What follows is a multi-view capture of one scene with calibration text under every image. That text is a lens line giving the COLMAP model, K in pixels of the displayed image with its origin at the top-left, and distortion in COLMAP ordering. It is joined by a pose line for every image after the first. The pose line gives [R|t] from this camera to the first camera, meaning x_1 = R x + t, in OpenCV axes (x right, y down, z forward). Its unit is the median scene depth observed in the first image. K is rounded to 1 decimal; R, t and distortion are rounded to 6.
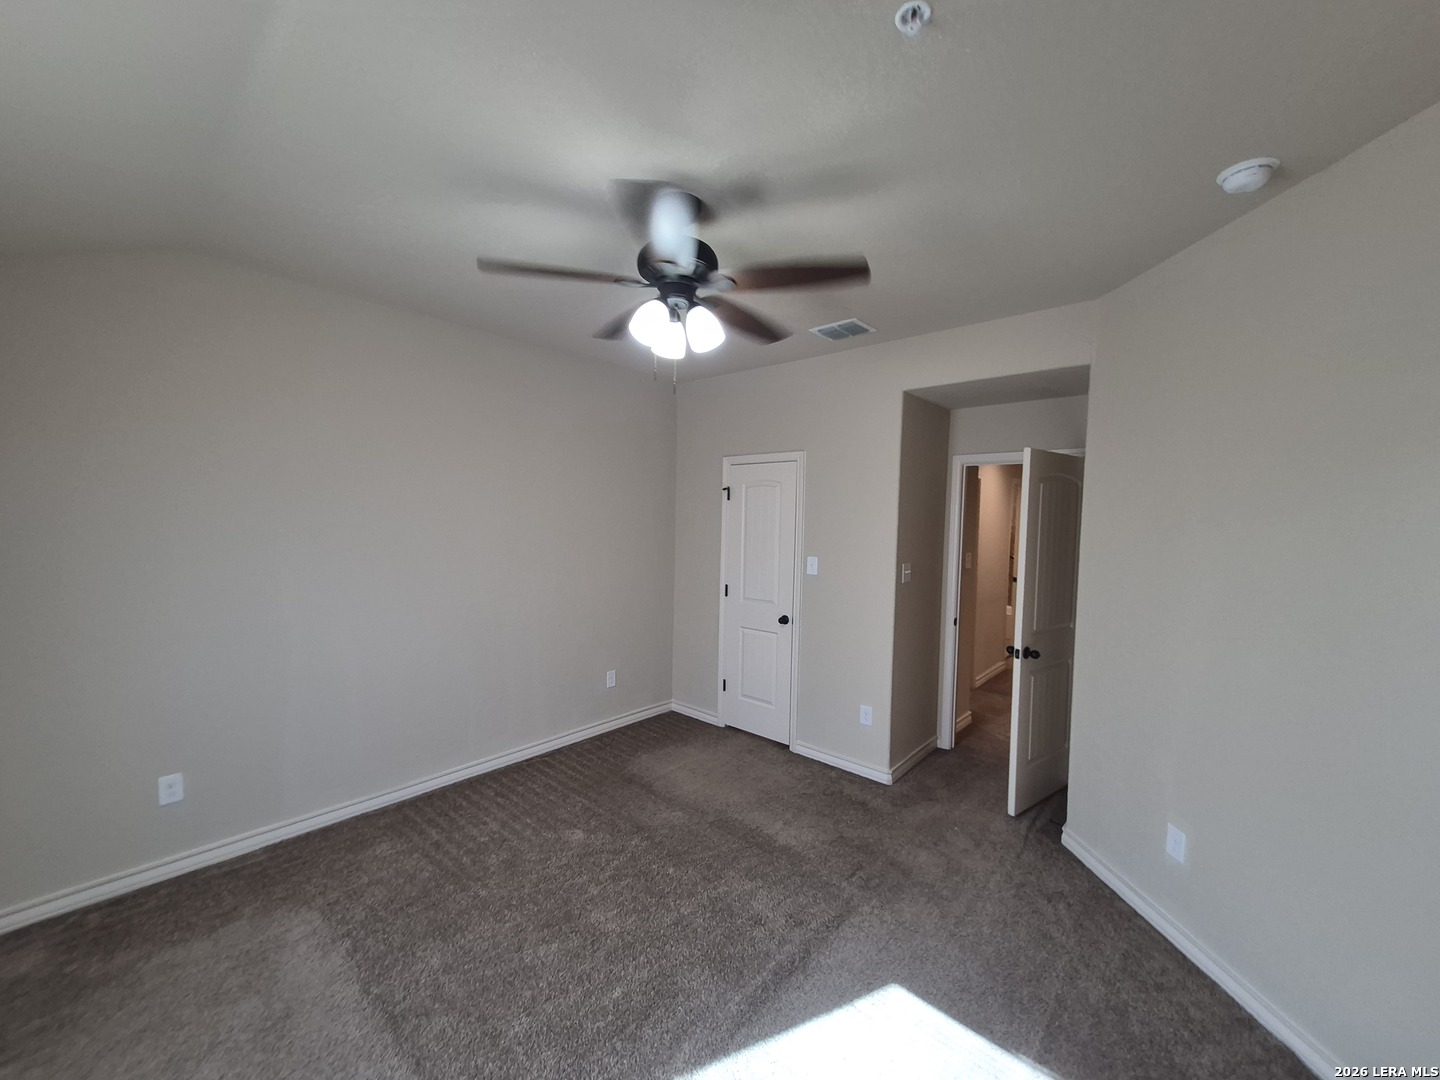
lens RADIAL K [[567.0, 0, 710.3], [0, 567.0, 544.5], [0, 0, 1]] dist [0.008101, -0.000393]
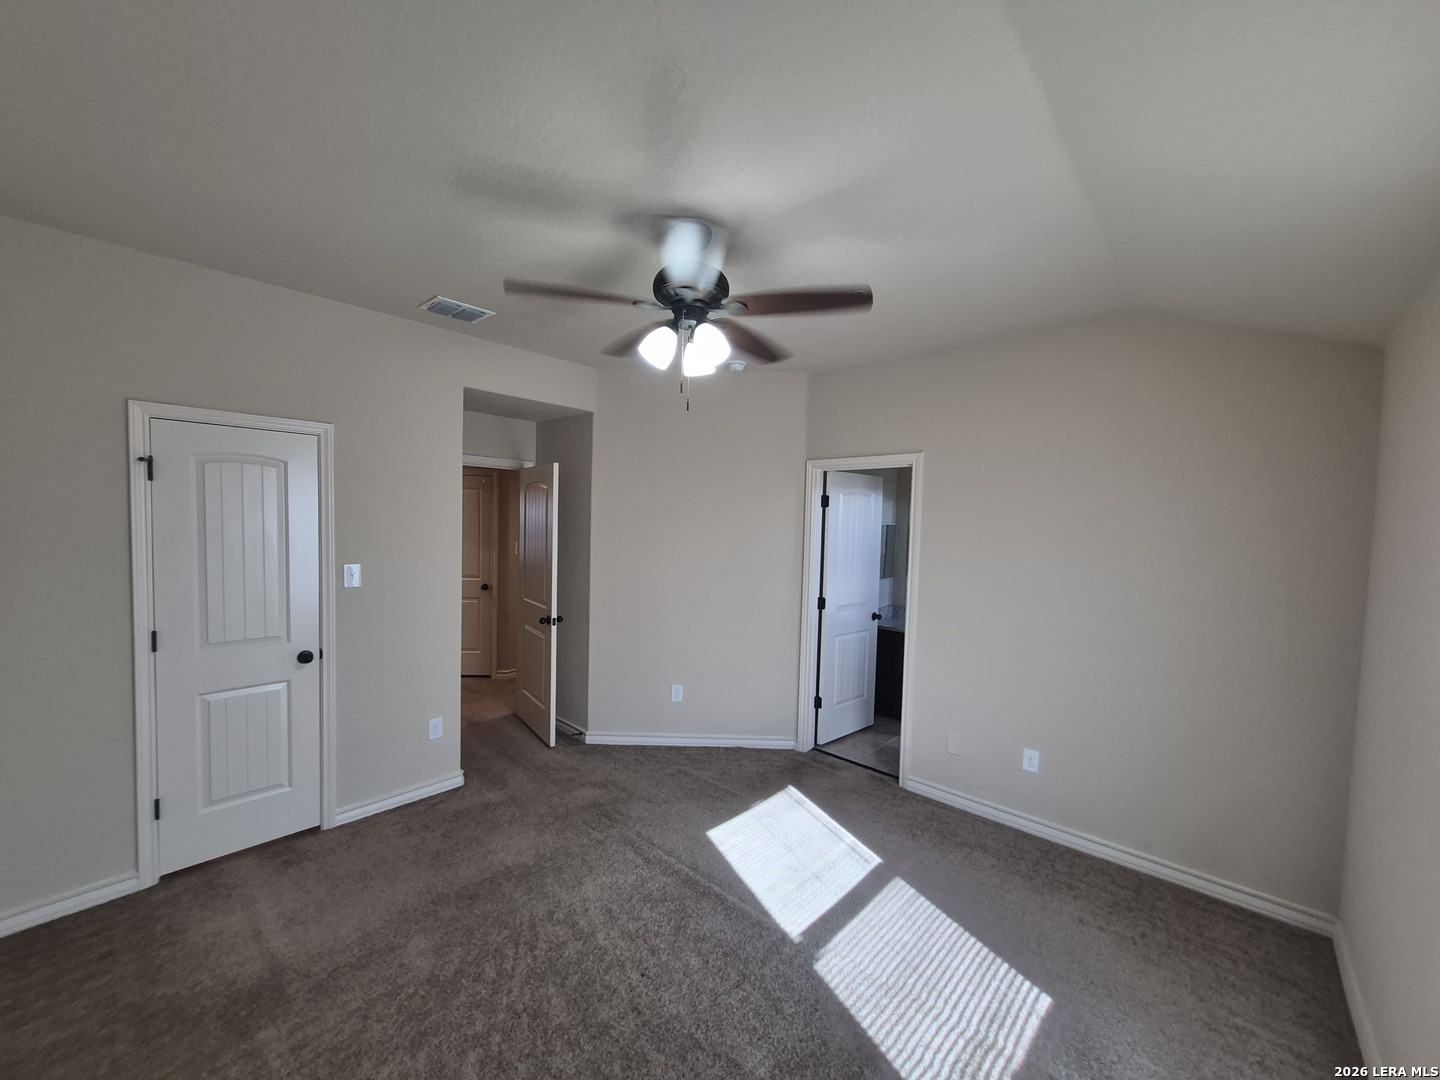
lens RADIAL K [[567.0, 0, 710.3], [0, 567.0, 544.5], [0, 0, 1]] dist [0.008101, -0.000393]
pose [[0.015654, -0.054375, 0.998398, -0.680156], [0.025415, 0.998219, 0.053967, -0.040615], [-0.999554, 0.024529, 0.017008, 0.569717]]
